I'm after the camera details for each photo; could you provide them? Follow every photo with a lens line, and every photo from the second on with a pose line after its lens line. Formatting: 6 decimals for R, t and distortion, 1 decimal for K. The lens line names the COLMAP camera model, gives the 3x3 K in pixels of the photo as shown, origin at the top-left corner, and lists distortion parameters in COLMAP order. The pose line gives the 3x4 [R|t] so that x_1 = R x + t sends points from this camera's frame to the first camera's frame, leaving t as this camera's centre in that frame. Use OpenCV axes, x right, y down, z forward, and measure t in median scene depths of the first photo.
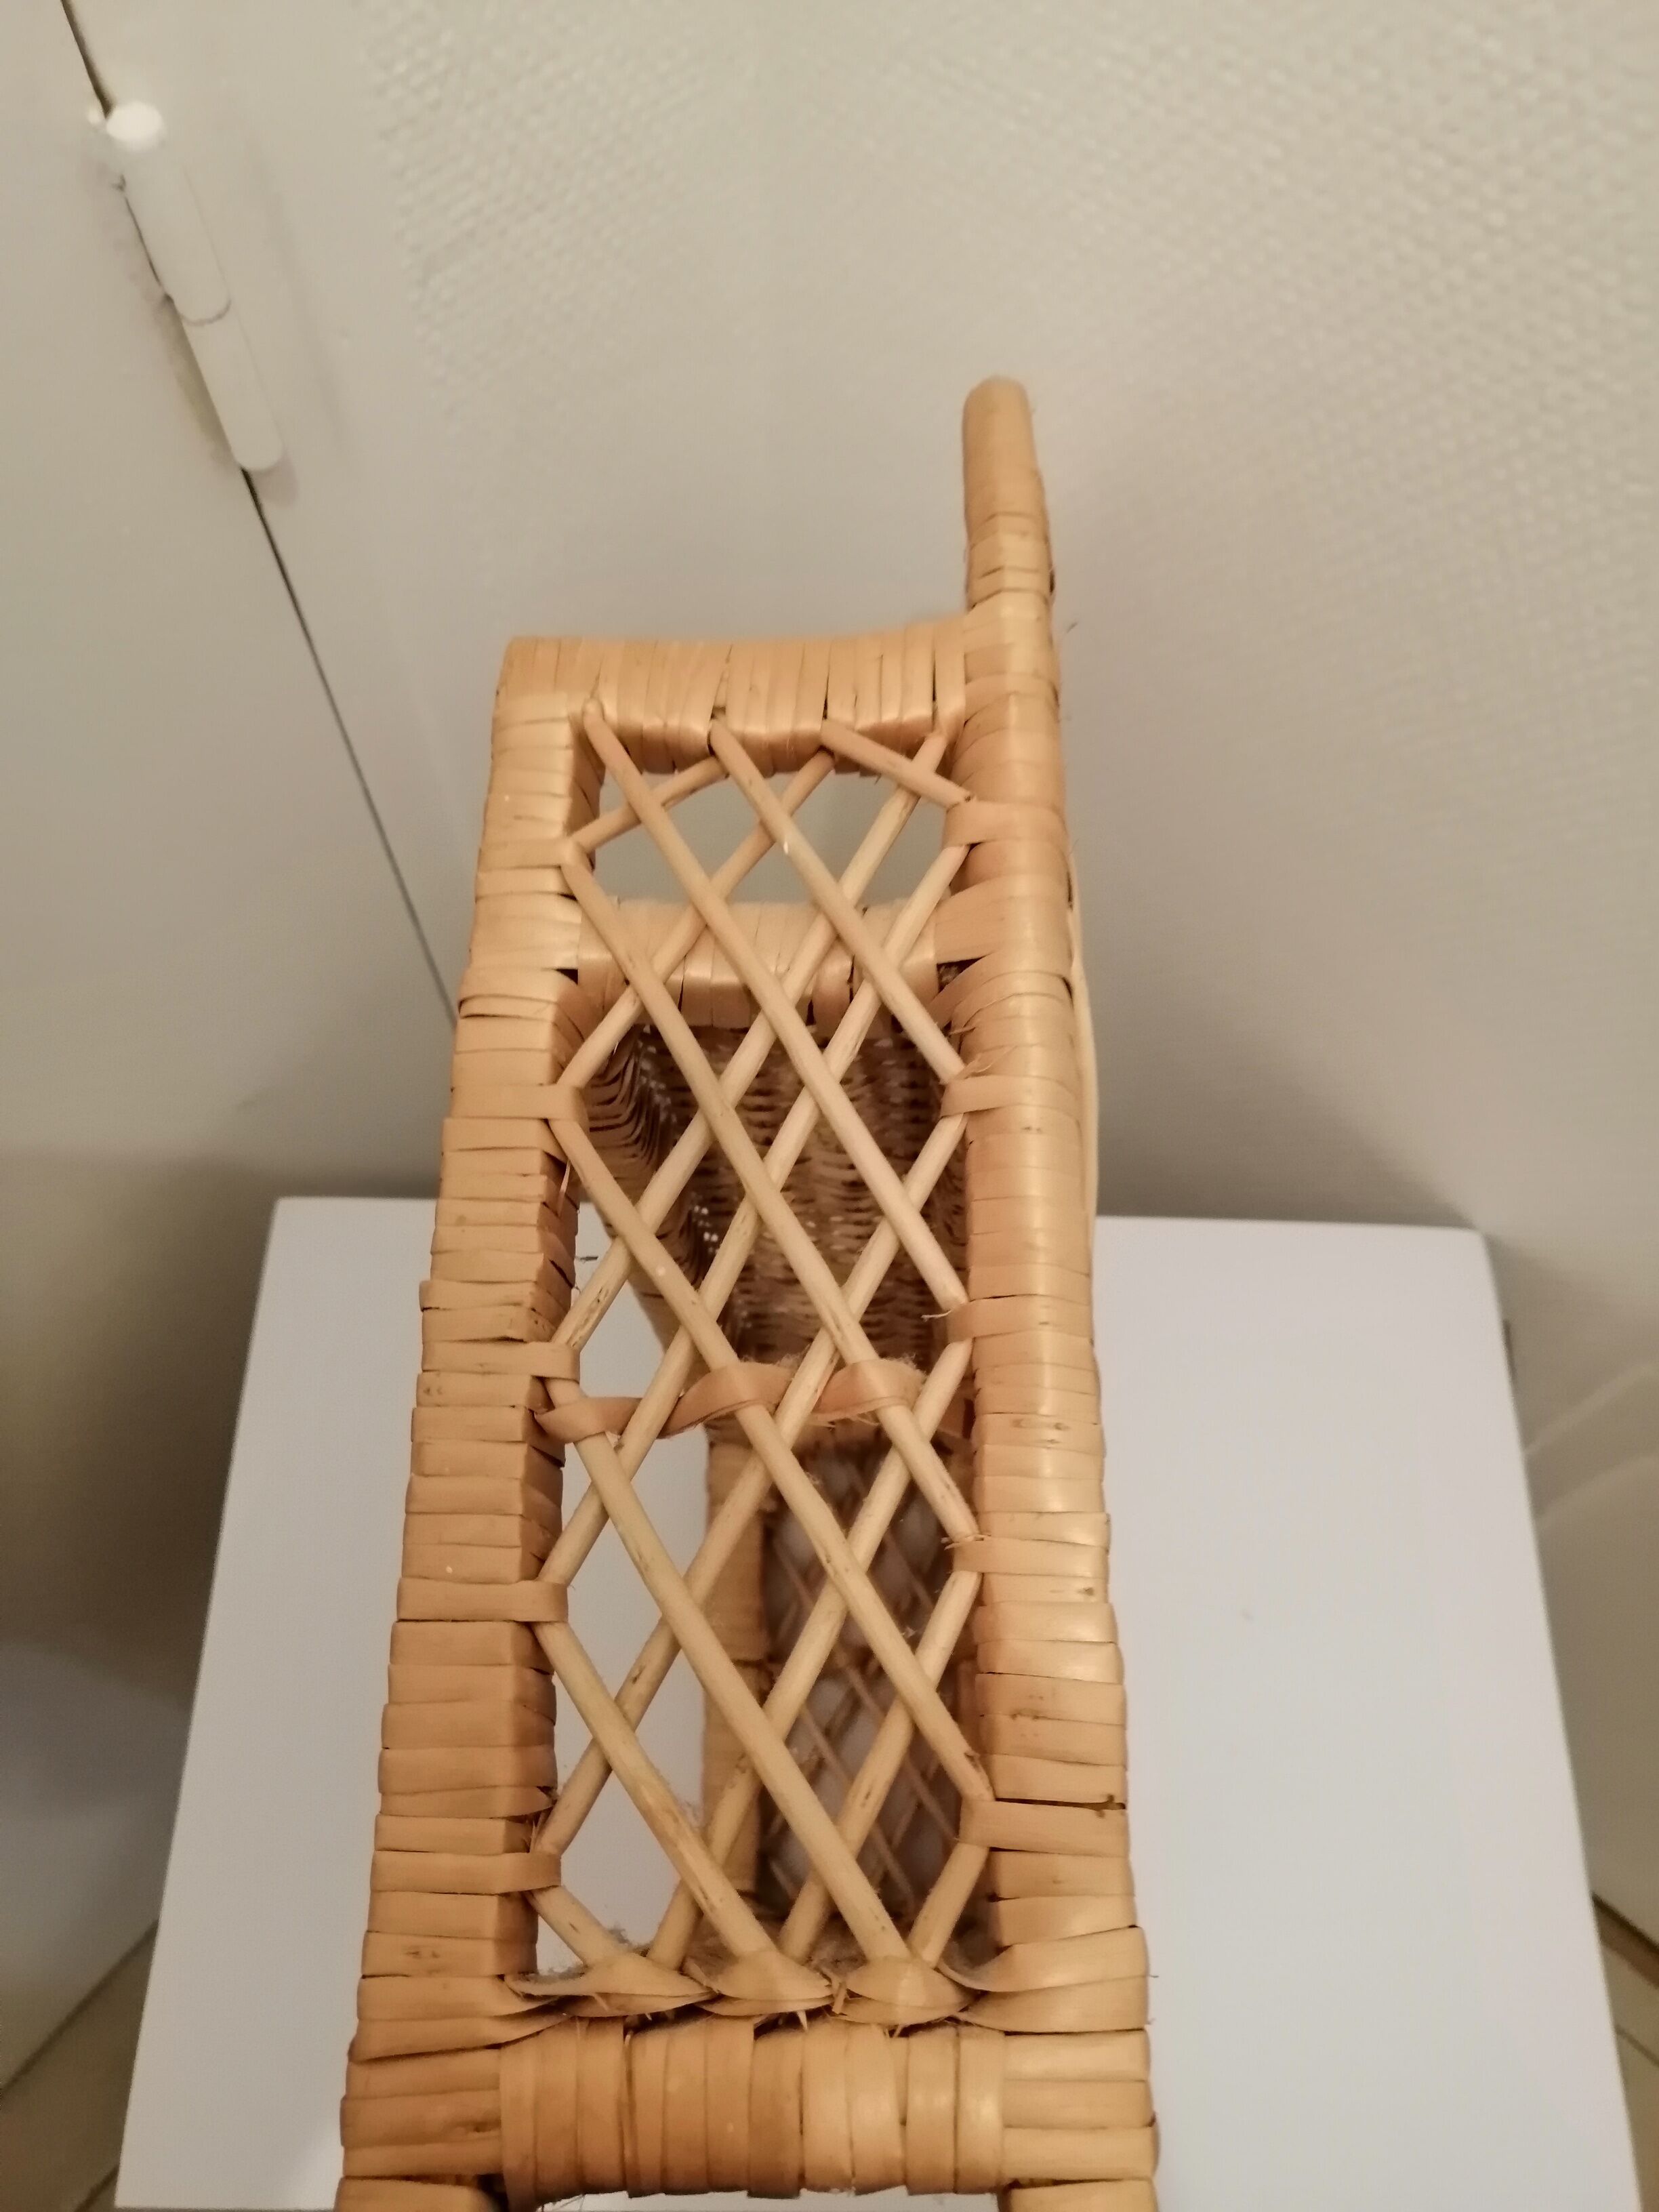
lens RADIAL K [[1646.9, 0, 827.8], [0, 1646.9, 1109.3], [0, 0, 1]] dist [-0.001750, -0.003218]
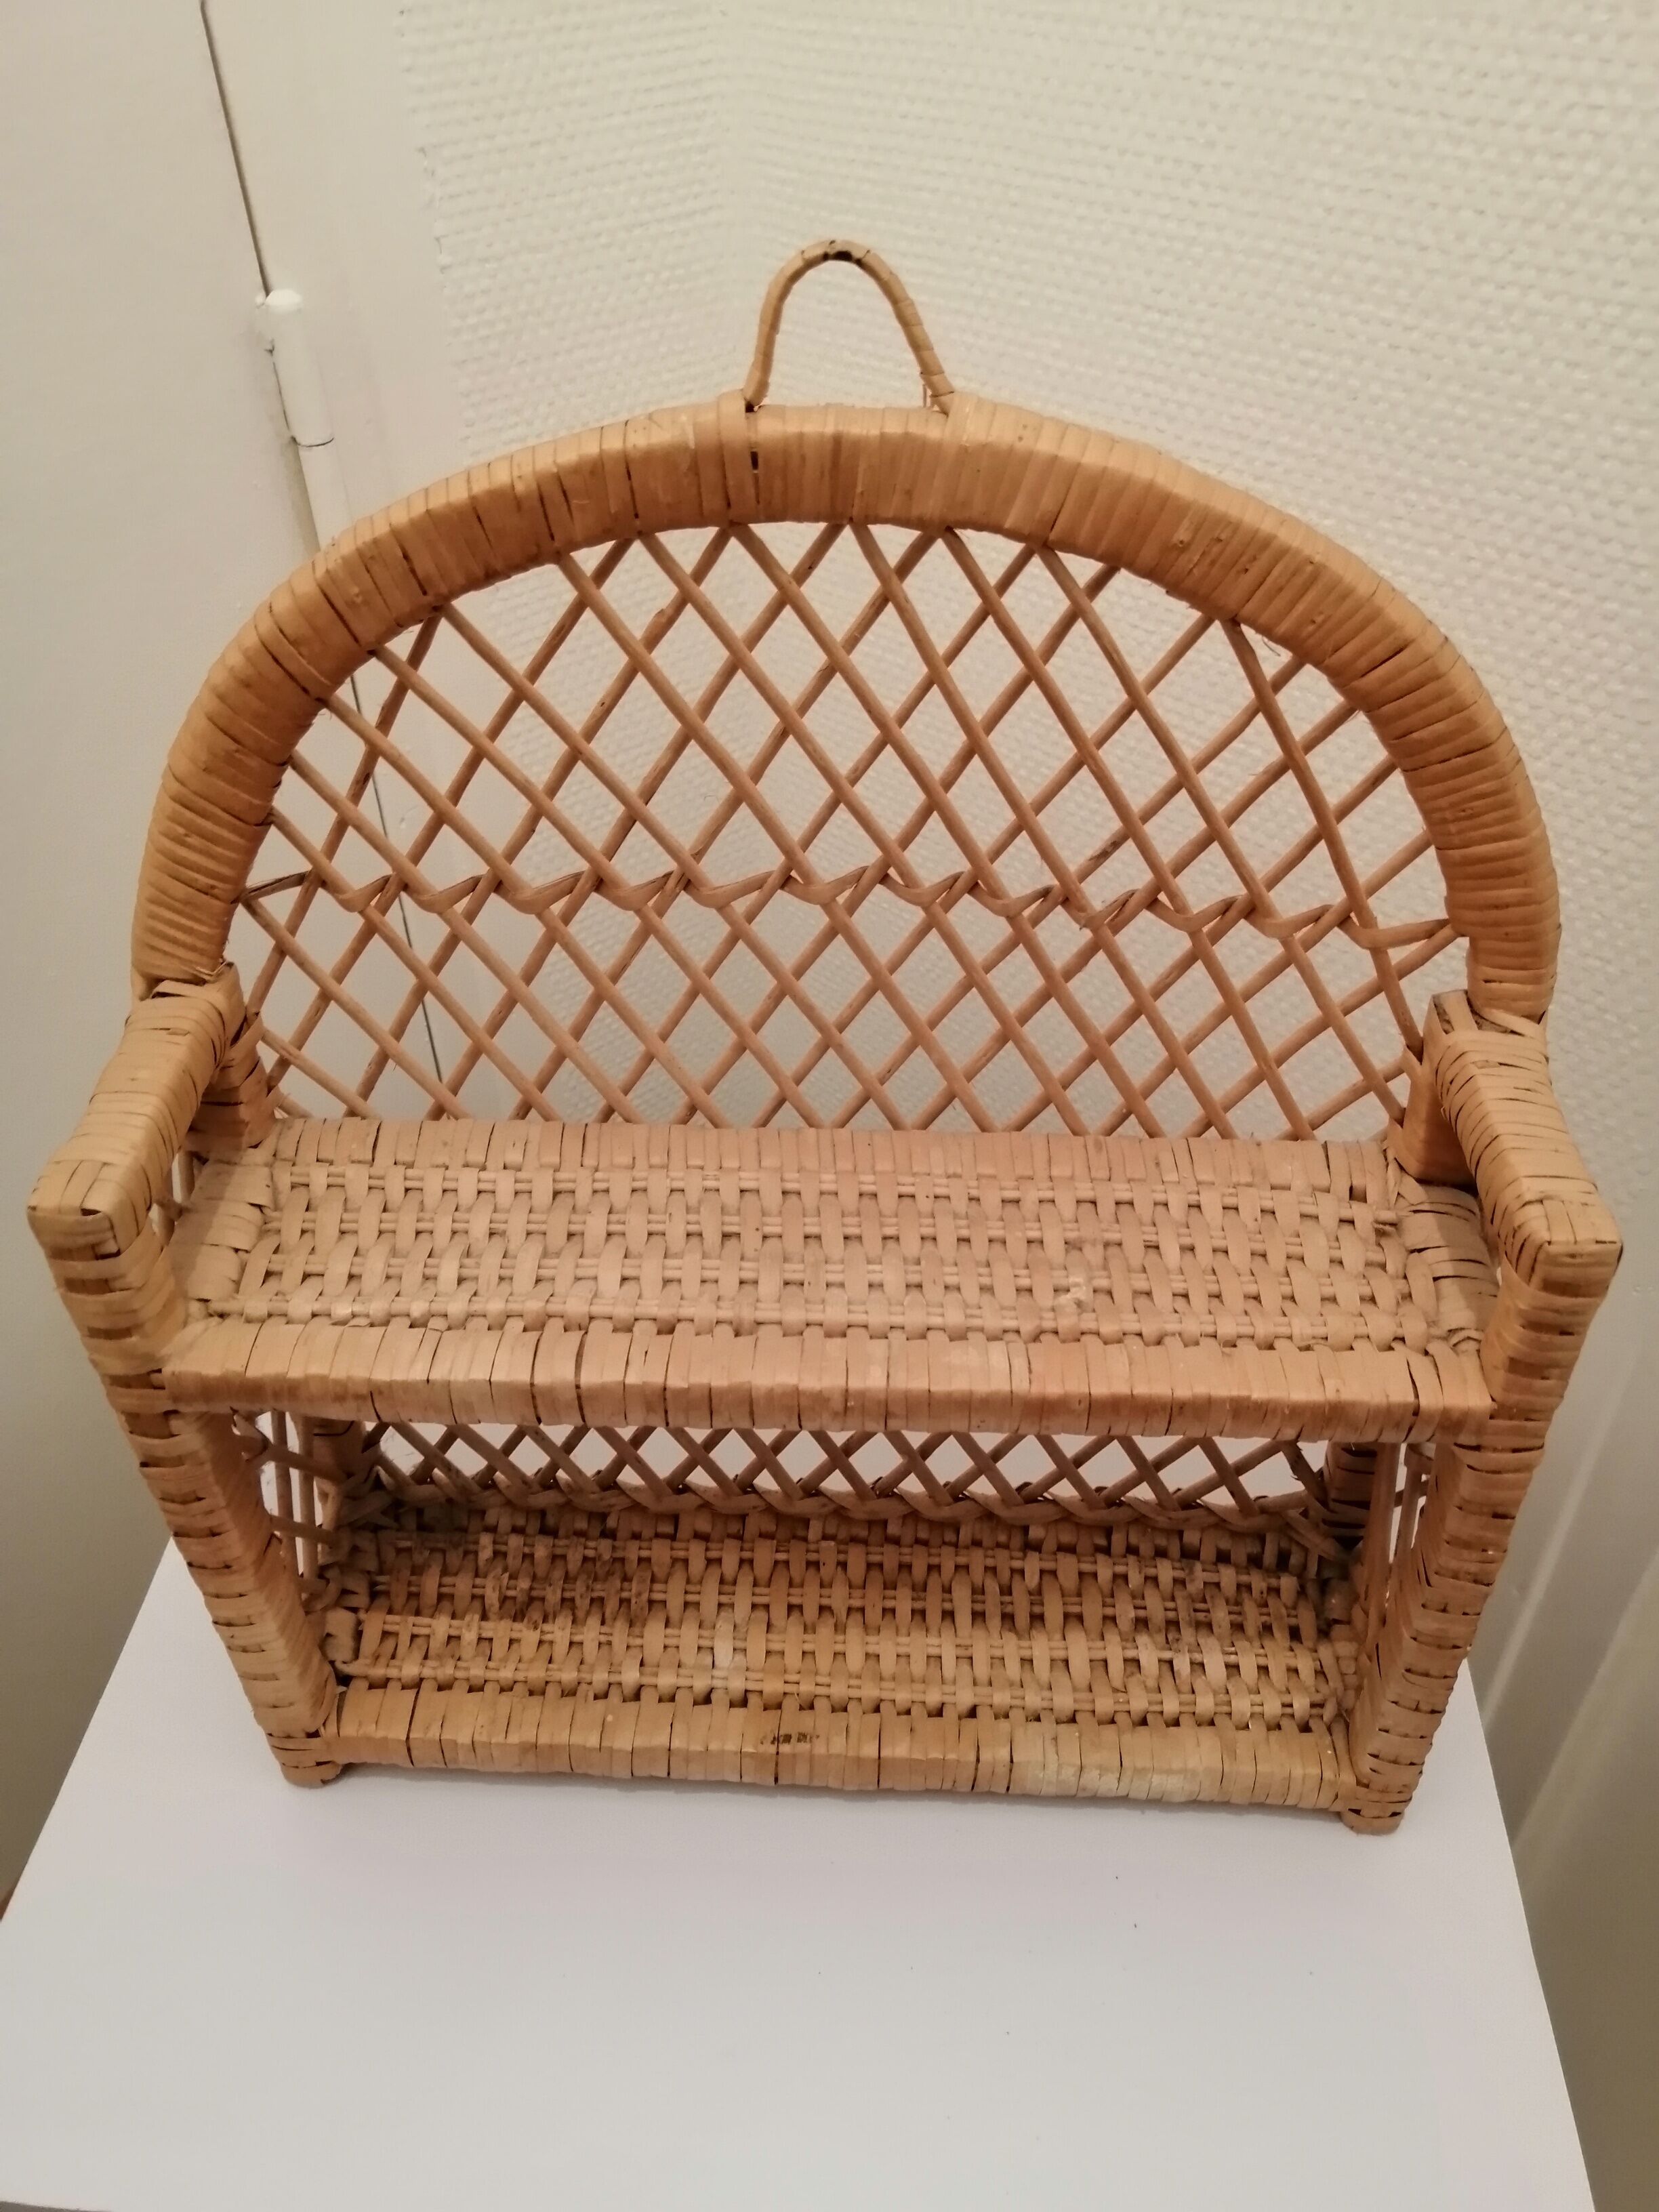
lens RADIAL K [[1642.5, 0, 829.5], [0, 1642.5, 1106.0], [0, 0, 1]] dist [-0.004398, 0.001872]
pose [[0.996020, 0.024741, -0.085633, 0.210138], [-0.057690, 0.911277, -0.407733, 0.608836], [0.067948, 0.411050, 0.909077, -0.040171]]
